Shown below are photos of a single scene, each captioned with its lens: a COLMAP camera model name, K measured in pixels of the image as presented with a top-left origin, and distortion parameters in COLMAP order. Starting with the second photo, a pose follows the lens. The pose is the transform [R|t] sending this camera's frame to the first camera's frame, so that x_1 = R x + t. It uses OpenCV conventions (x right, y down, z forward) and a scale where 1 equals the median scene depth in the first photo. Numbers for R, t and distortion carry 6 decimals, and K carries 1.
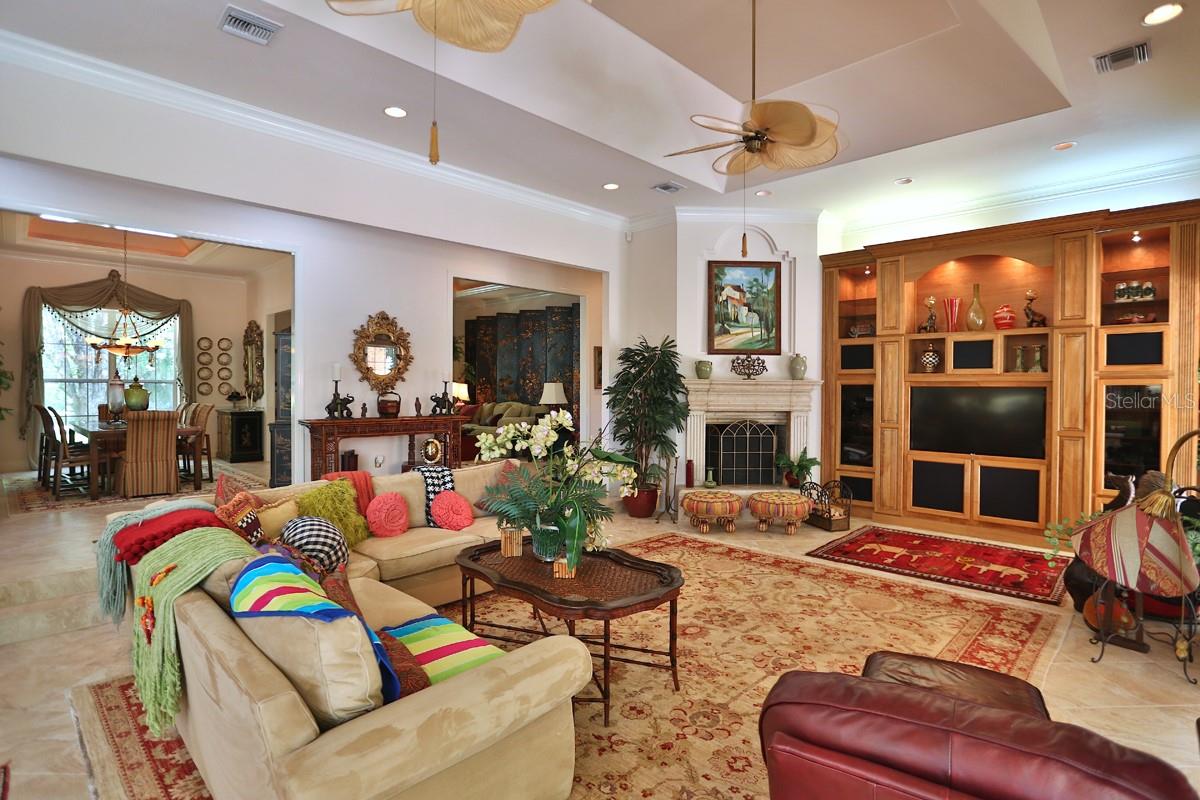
lens RADIAL K [[585.8, 0, 603.3], [0, 585.8, 396.6], [0, 0, 1]] dist [-0.072092, 0.035761]
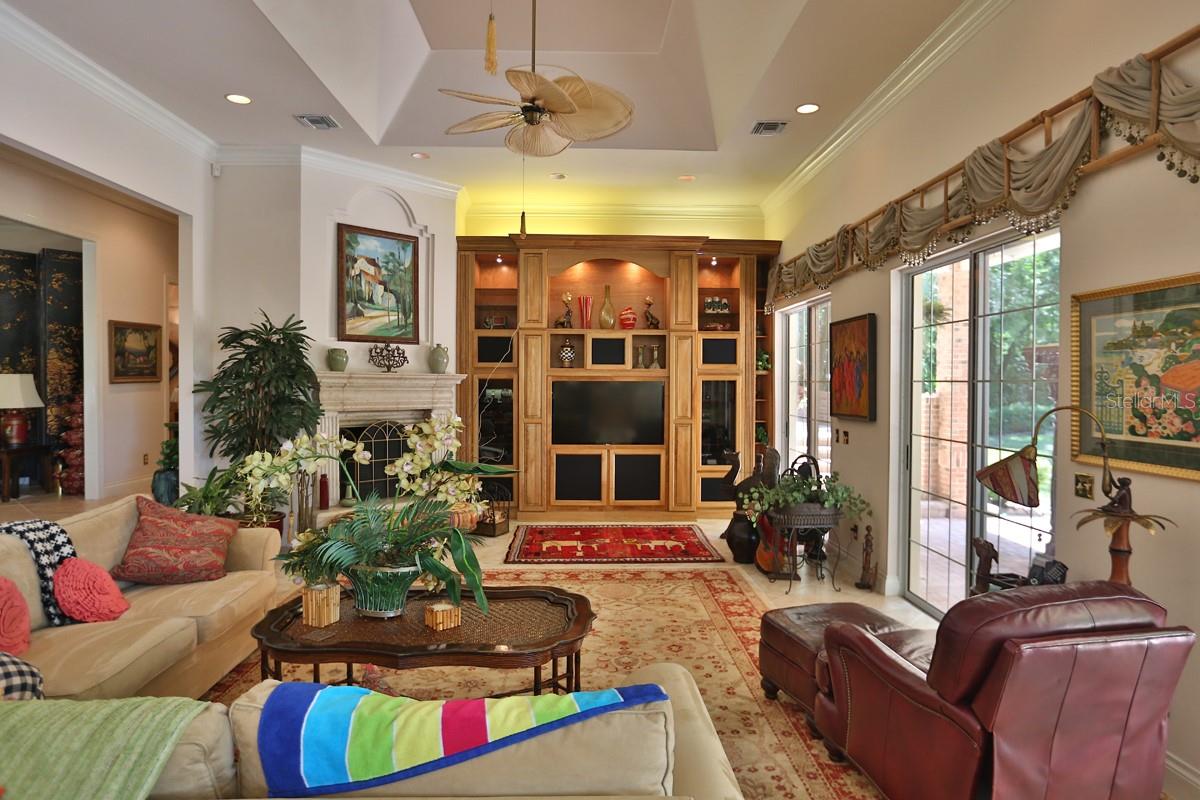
lens RADIAL K [[693.0, 0, 599.8], [0, 693.0, 392.5], [0, 0, 1]] dist [-0.029580, 0.002451]
pose [[0.695860, -0.010779, 0.718096, -0.270992], [0.009979, 0.999936, 0.005340, -0.003083], [-0.718108, 0.003449, 0.695923, 0.096876]]
